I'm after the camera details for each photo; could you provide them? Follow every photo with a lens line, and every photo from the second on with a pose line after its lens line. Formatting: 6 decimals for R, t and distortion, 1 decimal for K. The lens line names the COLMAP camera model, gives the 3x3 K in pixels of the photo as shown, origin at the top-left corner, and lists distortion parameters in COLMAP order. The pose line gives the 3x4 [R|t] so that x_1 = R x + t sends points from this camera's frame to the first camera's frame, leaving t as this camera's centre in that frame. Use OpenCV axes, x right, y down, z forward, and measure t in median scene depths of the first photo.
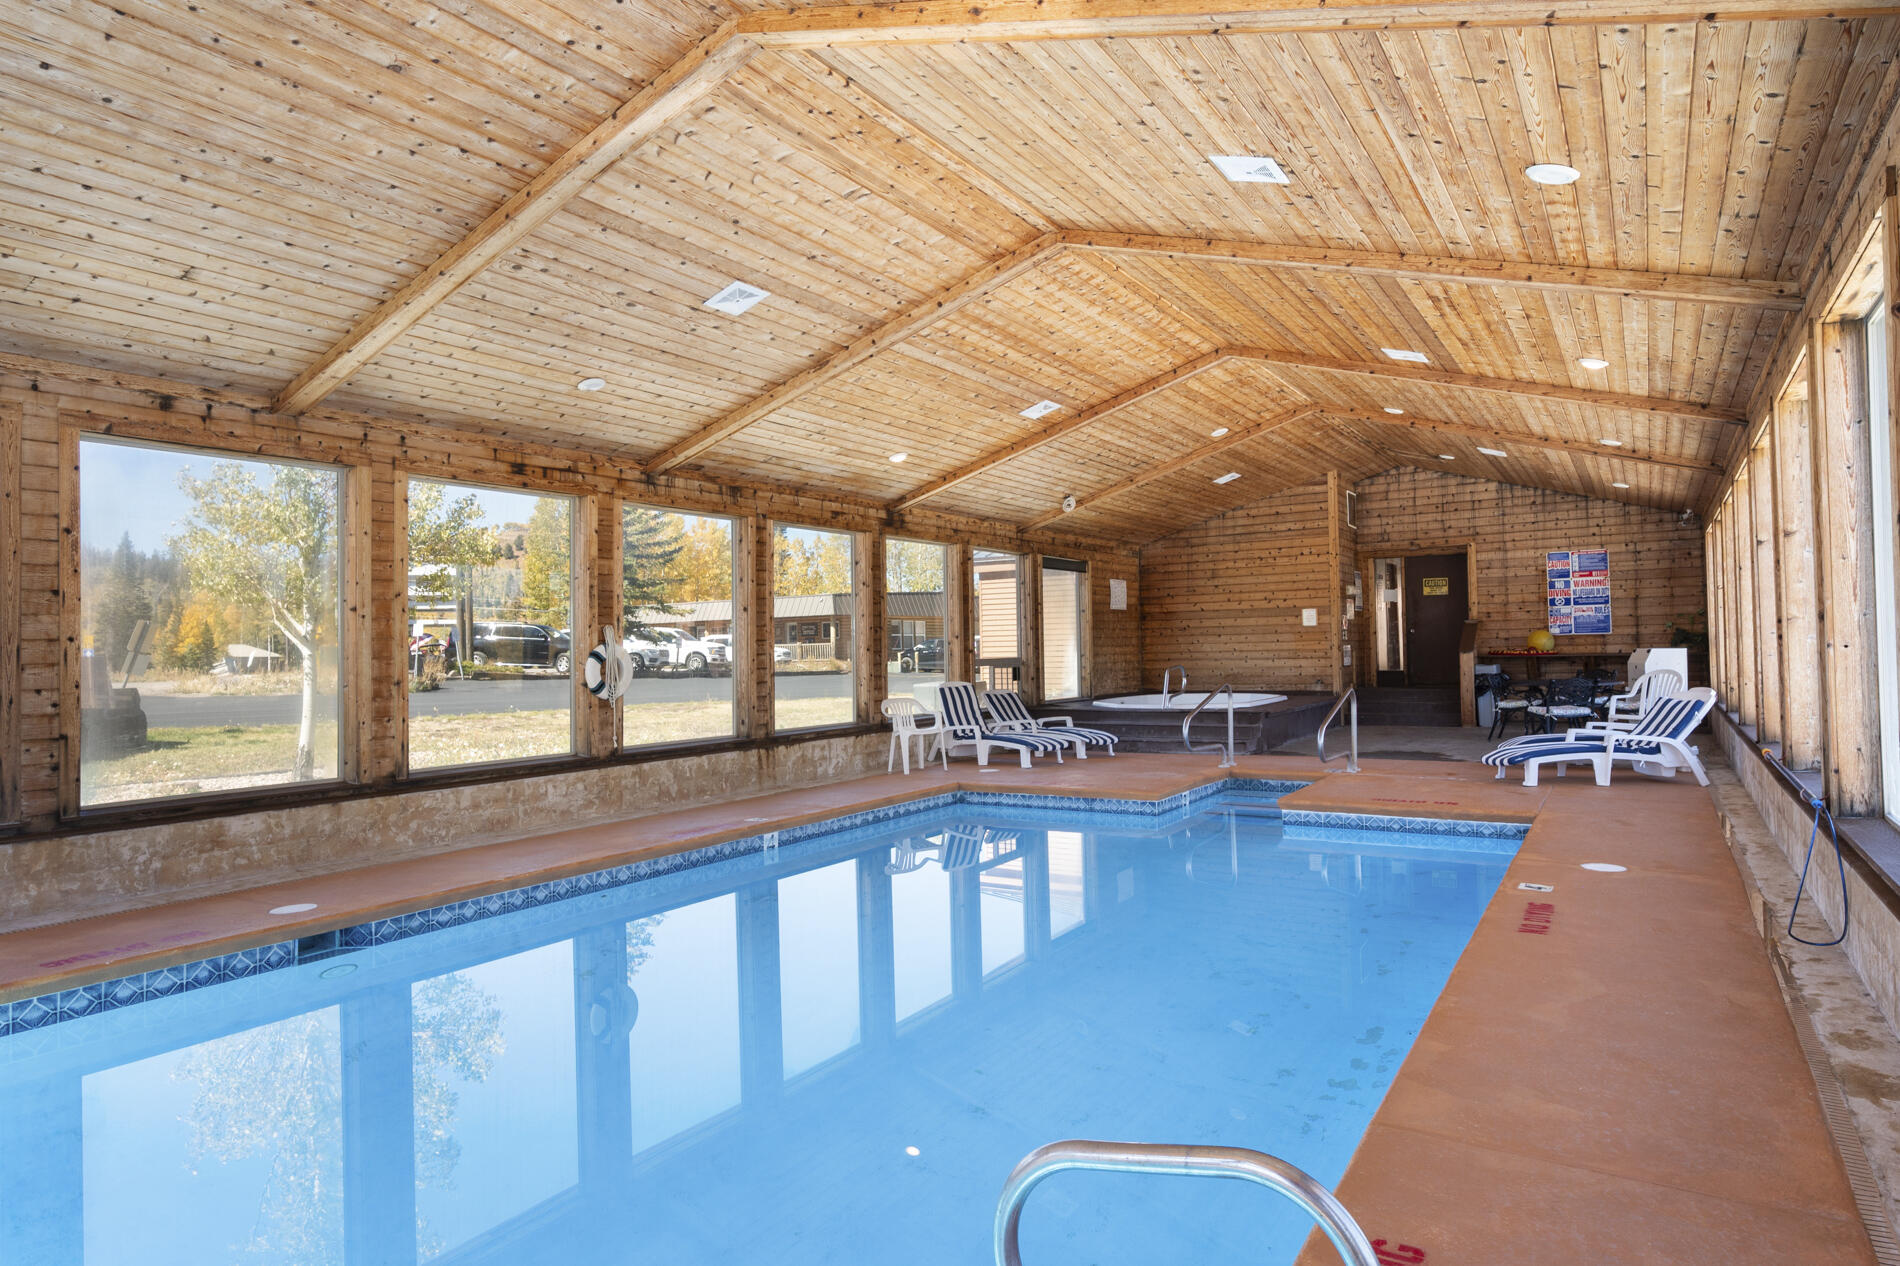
lens RADIAL K [[1104.5, 0, 946.0], [0, 1104.5, 634.4], [0, 0, 1]] dist [-0.001487, -0.000686]
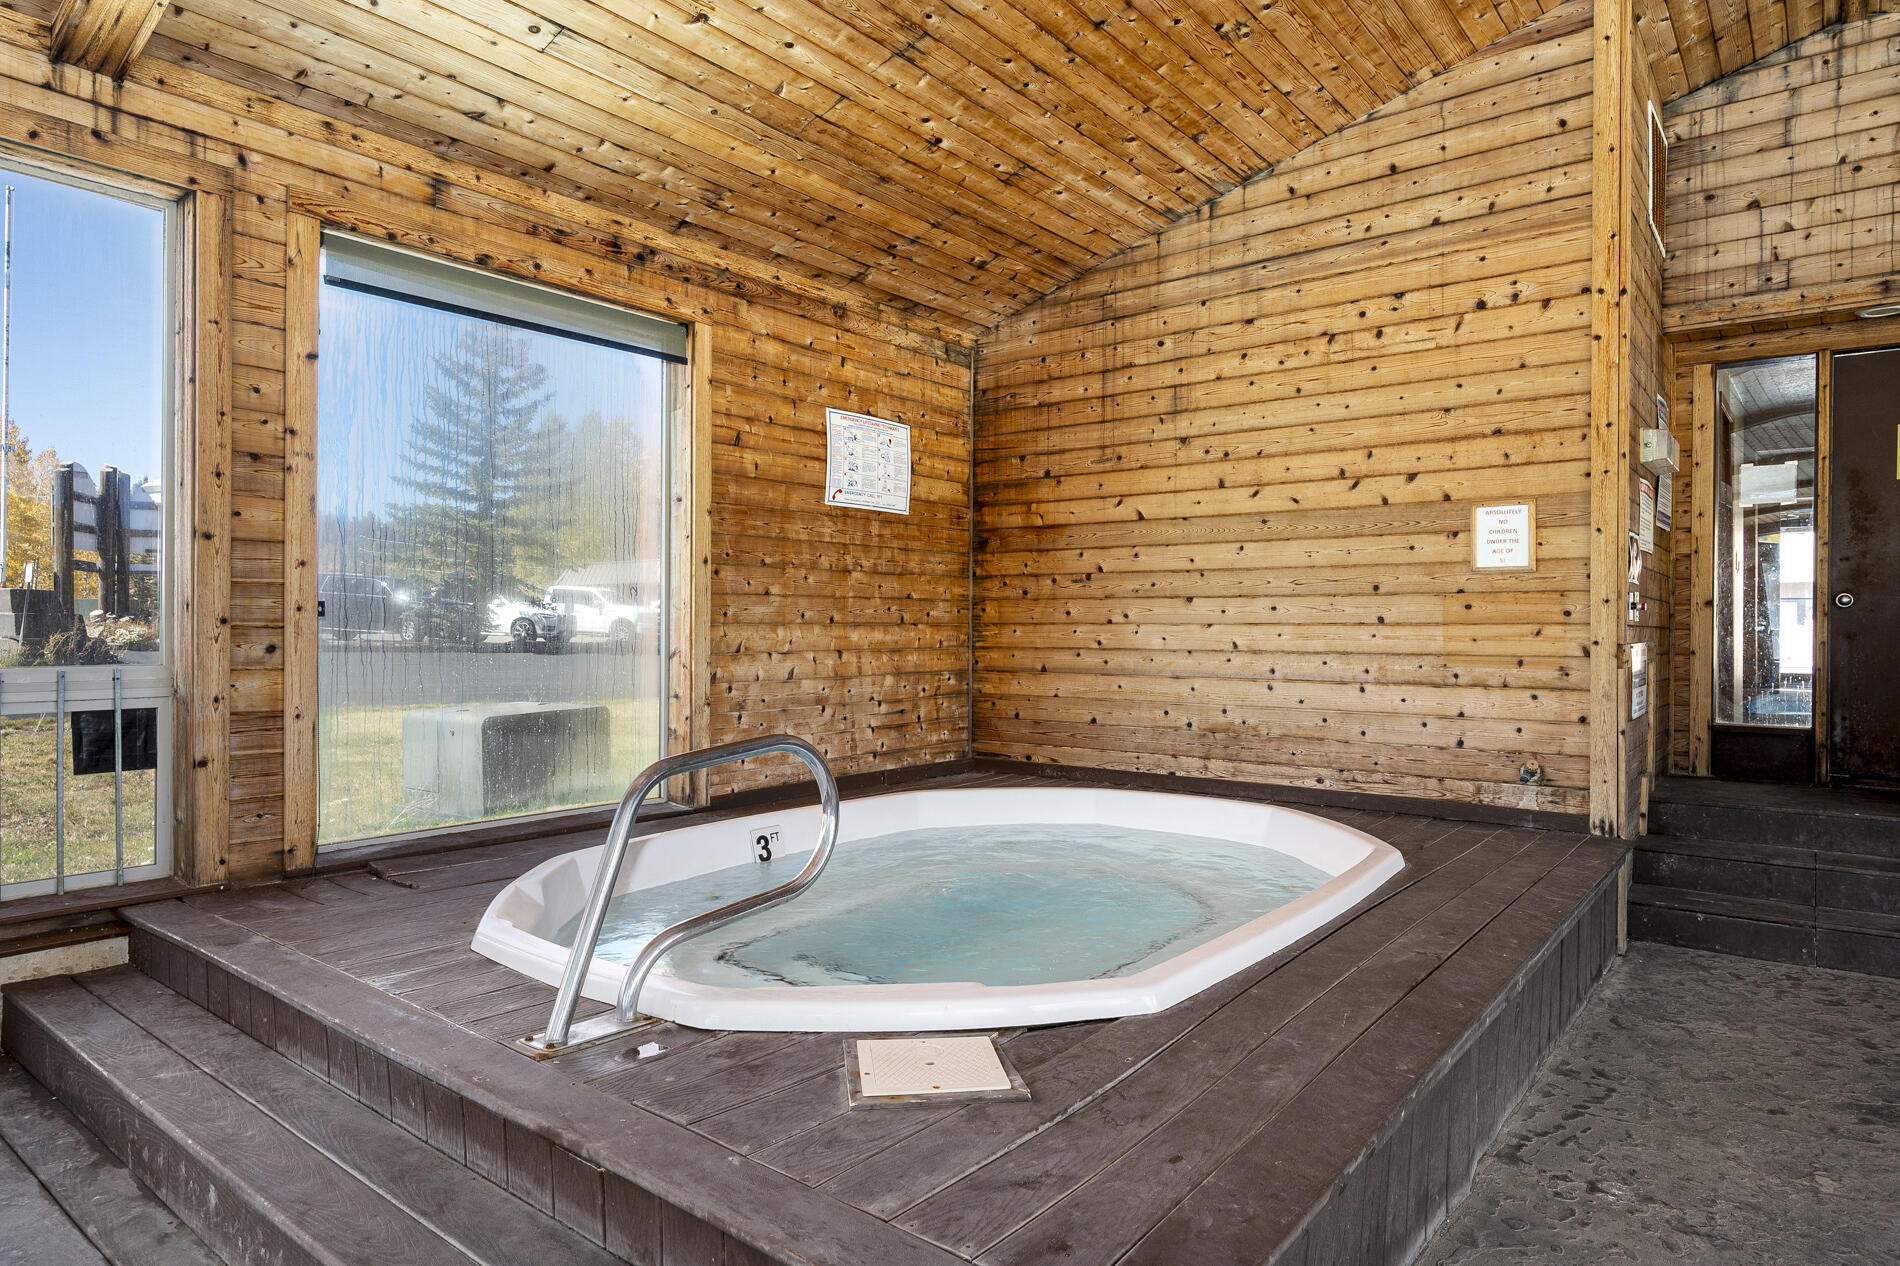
lens RADIAL K [[1104.5, 0, 955.2], [0, 1104.5, 630.8], [0, 0, 1]] dist [-0.001487, -0.000686]
pose [[0.994545, 0.026082, -0.100997, 0.216196], [-0.023940, 0.999463, 0.022366, 0.004571], [0.101526, -0.019826, 0.994635, 0.692772]]
